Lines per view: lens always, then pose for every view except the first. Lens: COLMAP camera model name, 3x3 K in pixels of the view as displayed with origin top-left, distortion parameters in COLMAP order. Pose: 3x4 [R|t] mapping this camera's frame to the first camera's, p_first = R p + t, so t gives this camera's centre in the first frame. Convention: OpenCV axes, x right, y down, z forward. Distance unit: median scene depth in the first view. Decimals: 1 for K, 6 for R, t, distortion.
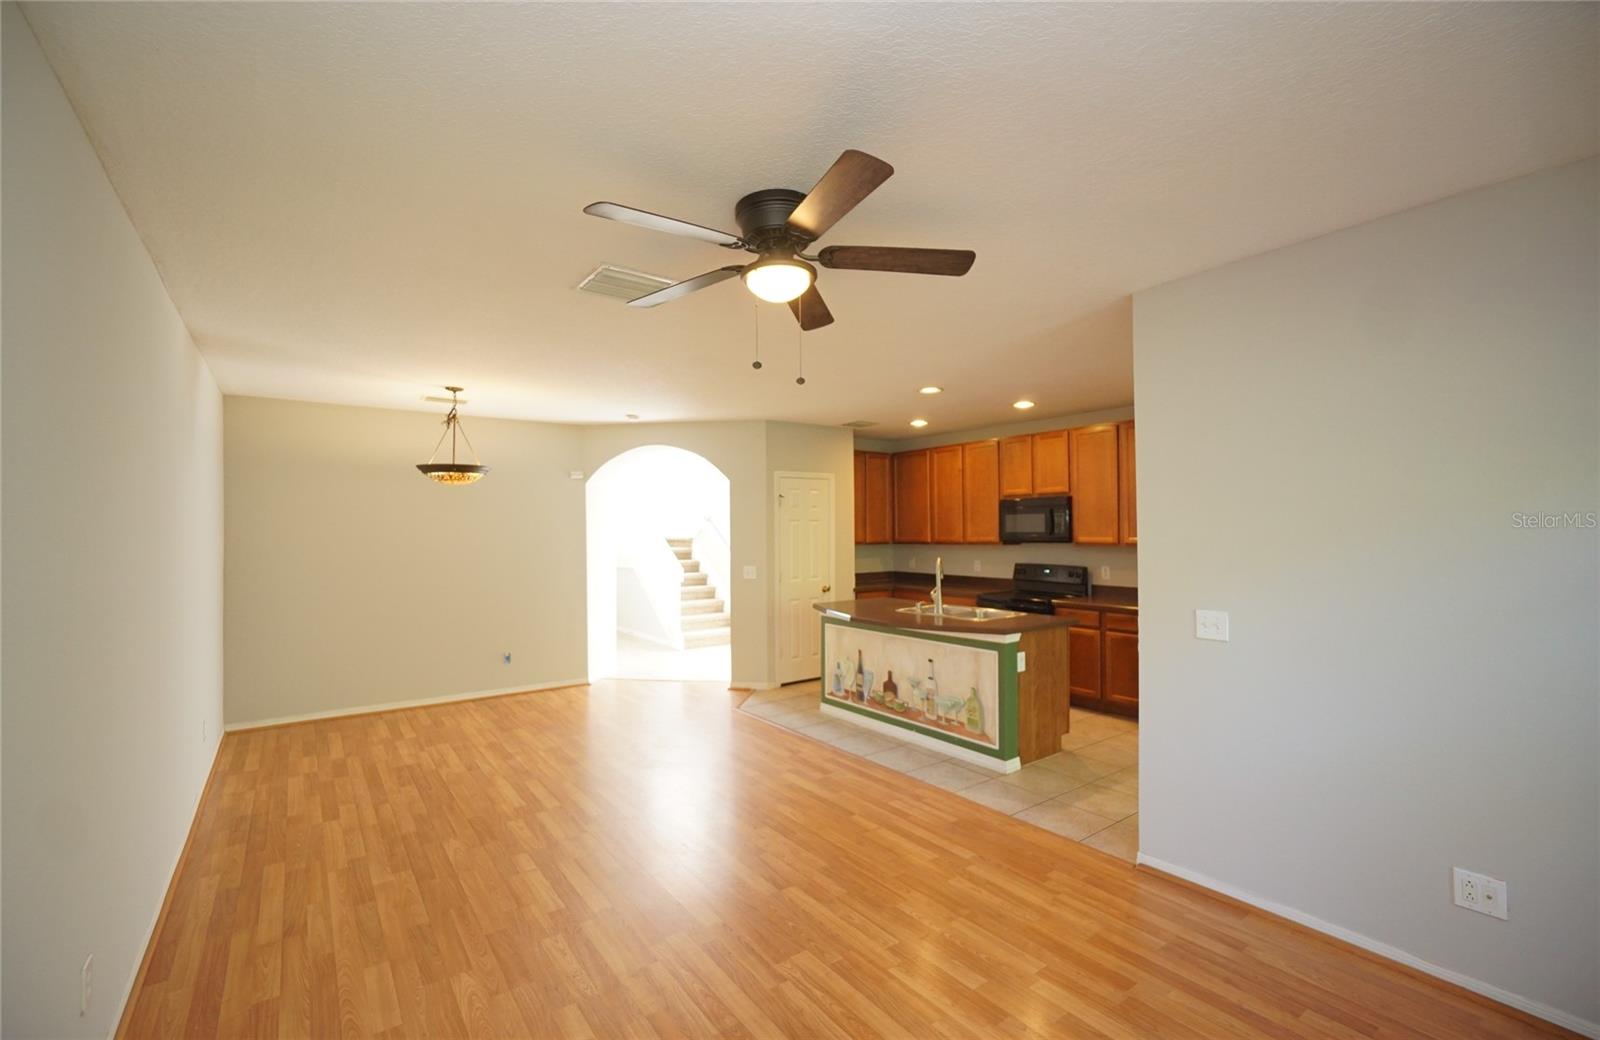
lens RADIAL K [[690.0, 0, 802.5], [0, 690.0, 532.3], [0, 0, 1]] dist [-0.008682, 0.002542]
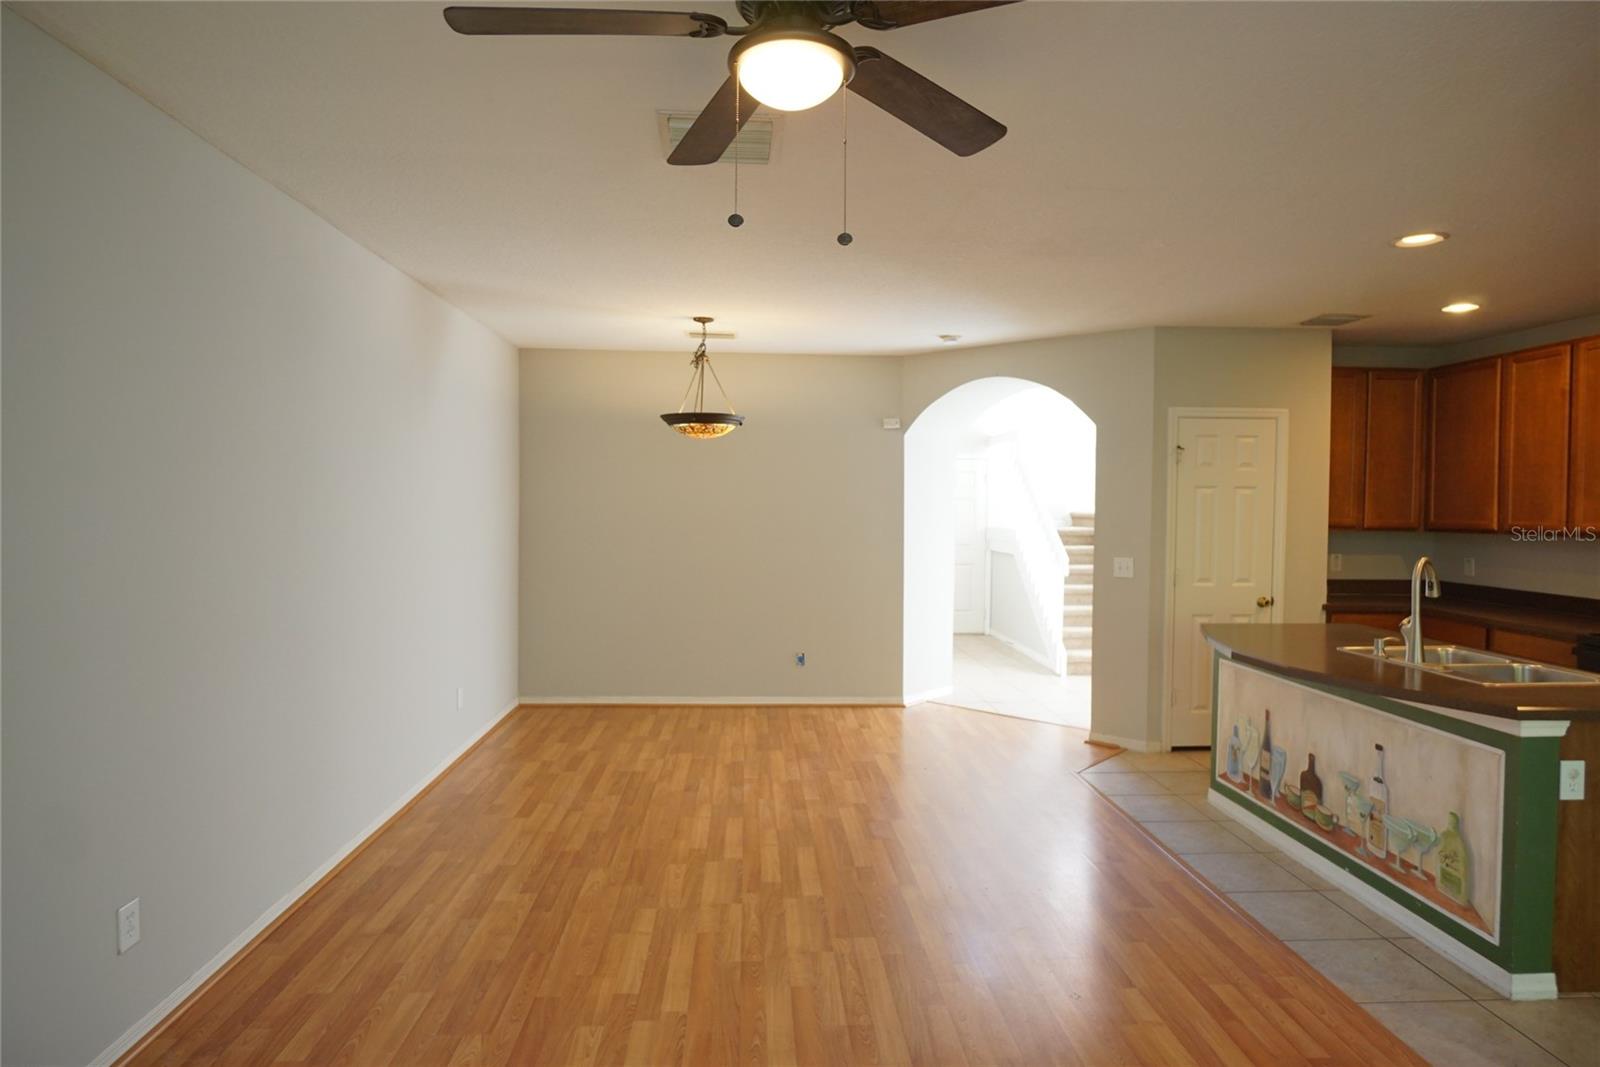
lens RADIAL K [[931.4, 0, 797.1], [0, 931.4, 534.3], [0, 0, 1]] dist [-0.009868, 0.008203]
pose [[0.834158, 0.034283, -0.550460, 0.190741], [-0.017649, 0.999214, 0.035487, 0.002312], [0.551244, -0.019886, 0.834107, 0.143024]]
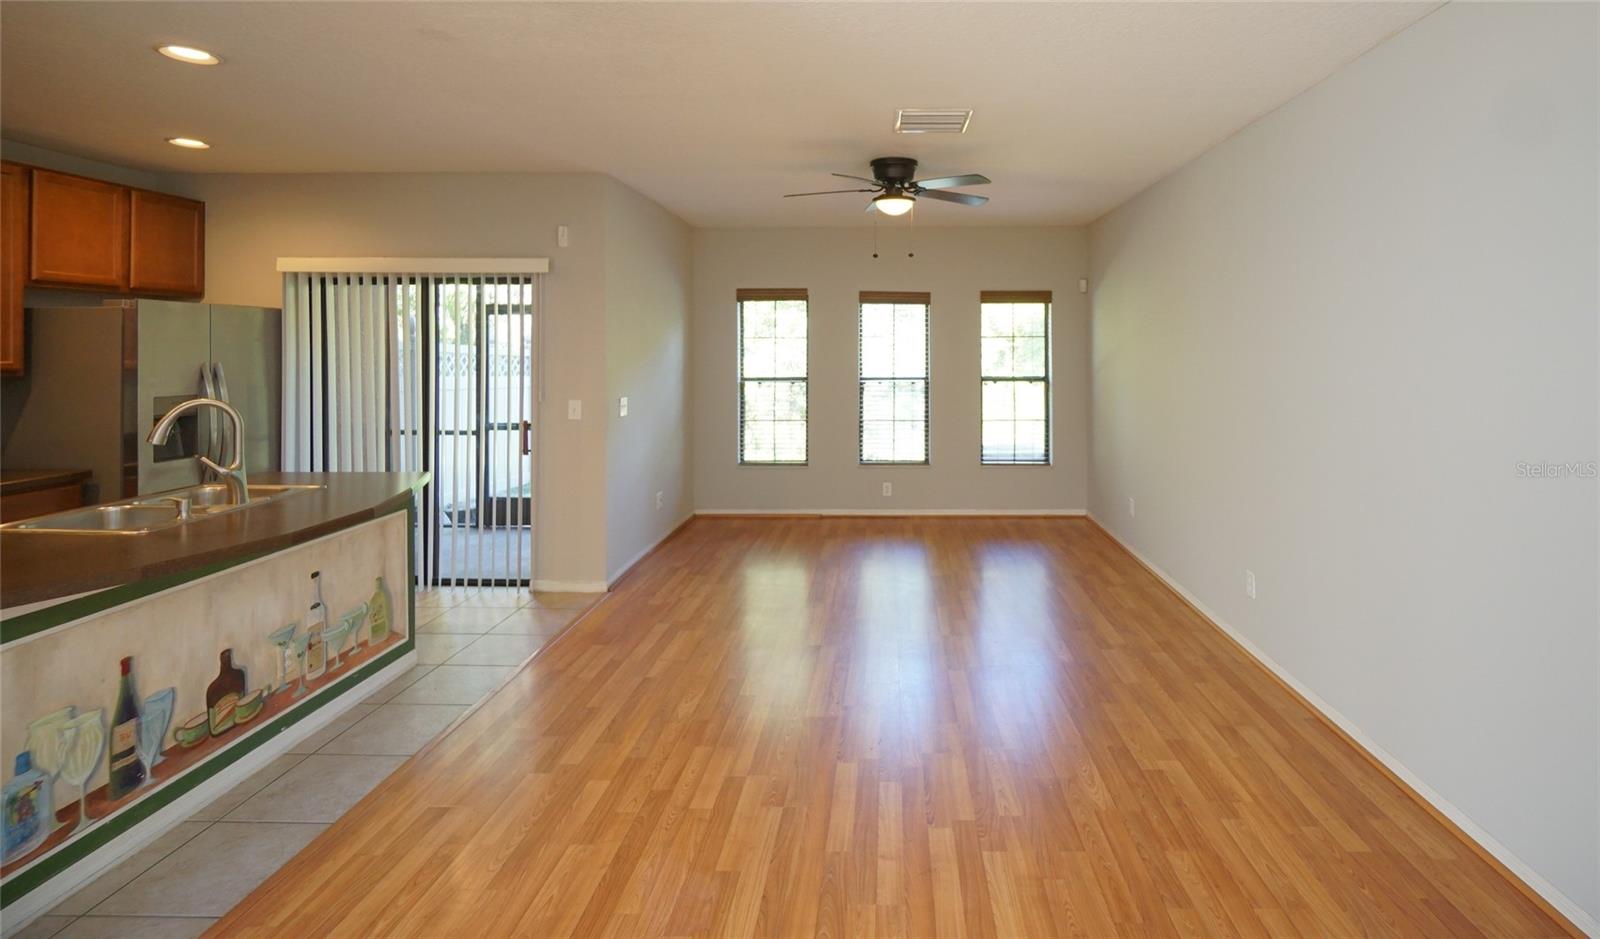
lens RADIAL K [[745.3, 0, 874.6], [0, 745.3, 343.3], [0, 0, 1]] dist [-0.006245, 0.003089]
pose [[-0.792482, 0.013984, 0.609735, -0.526638], [0.008600, 0.999894, -0.011755, 0.007183], [-0.609835, -0.004072, -0.792518, 1.149081]]
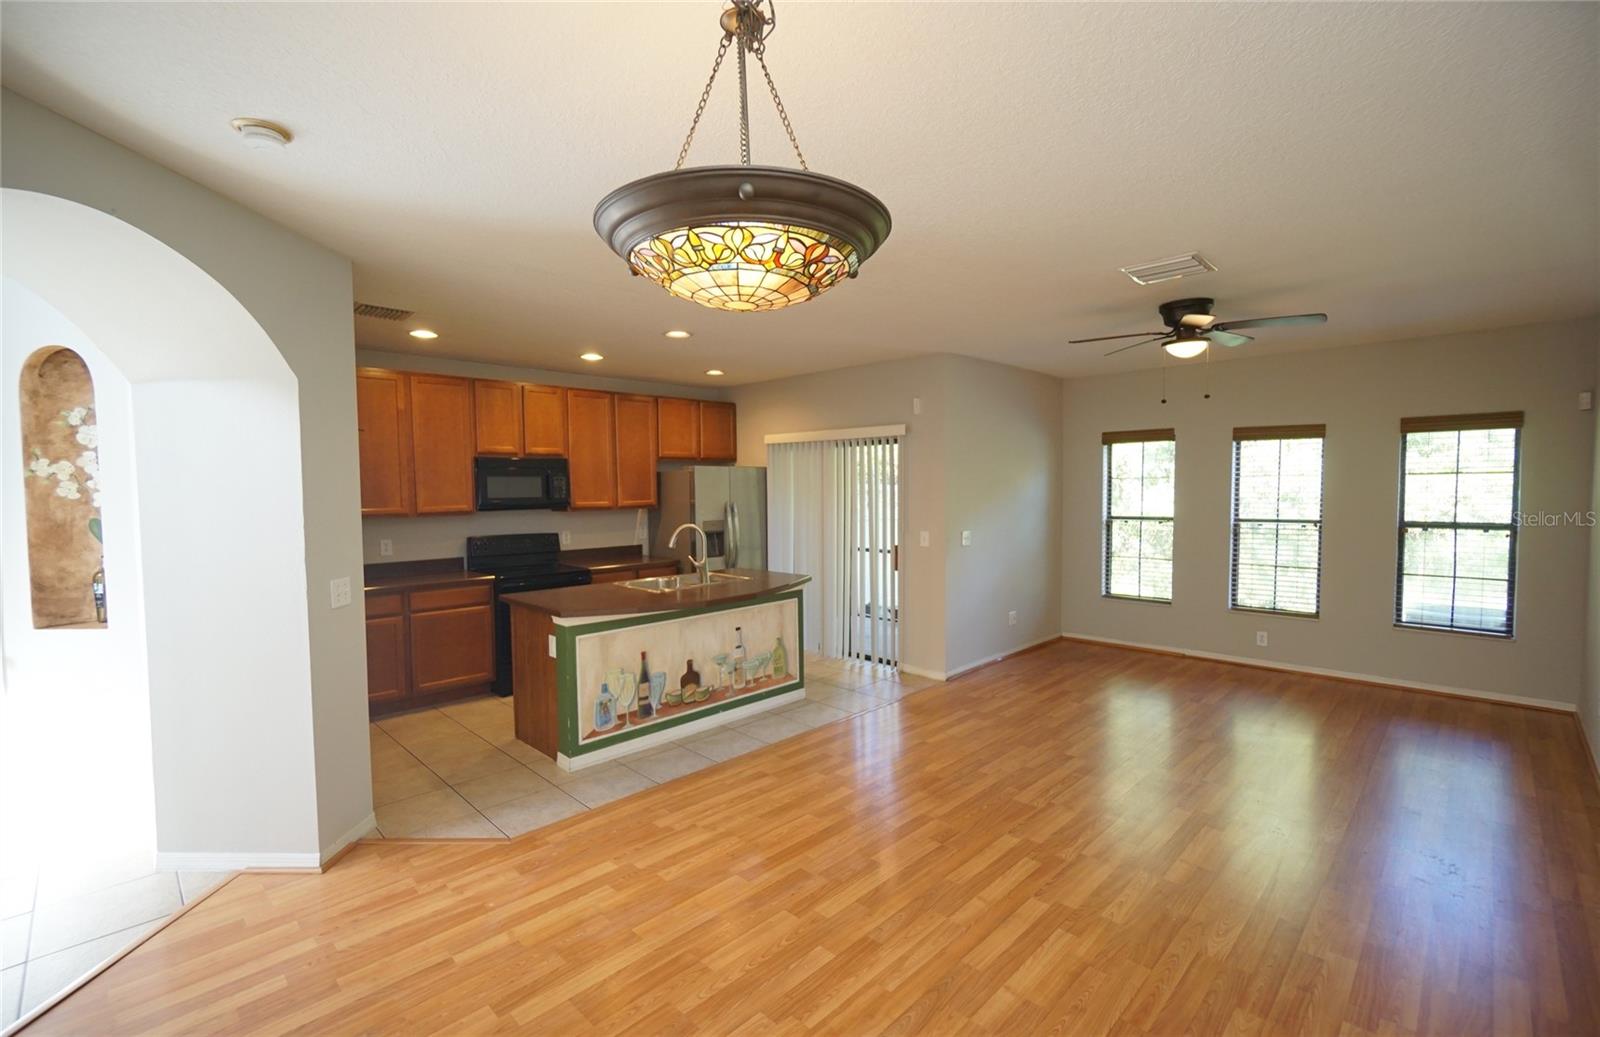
lens RADIAL K [[690.0, 0, 808.7], [0, 690.0, 517.0], [0, 0, 1]] dist [-0.008682, 0.002542]
pose [[-0.157459, -0.033995, 0.986940, -0.739284], [0.013428, 0.999241, 0.036561, -0.003403], [-0.987434, 0.019010, -0.156883, 1.002691]]
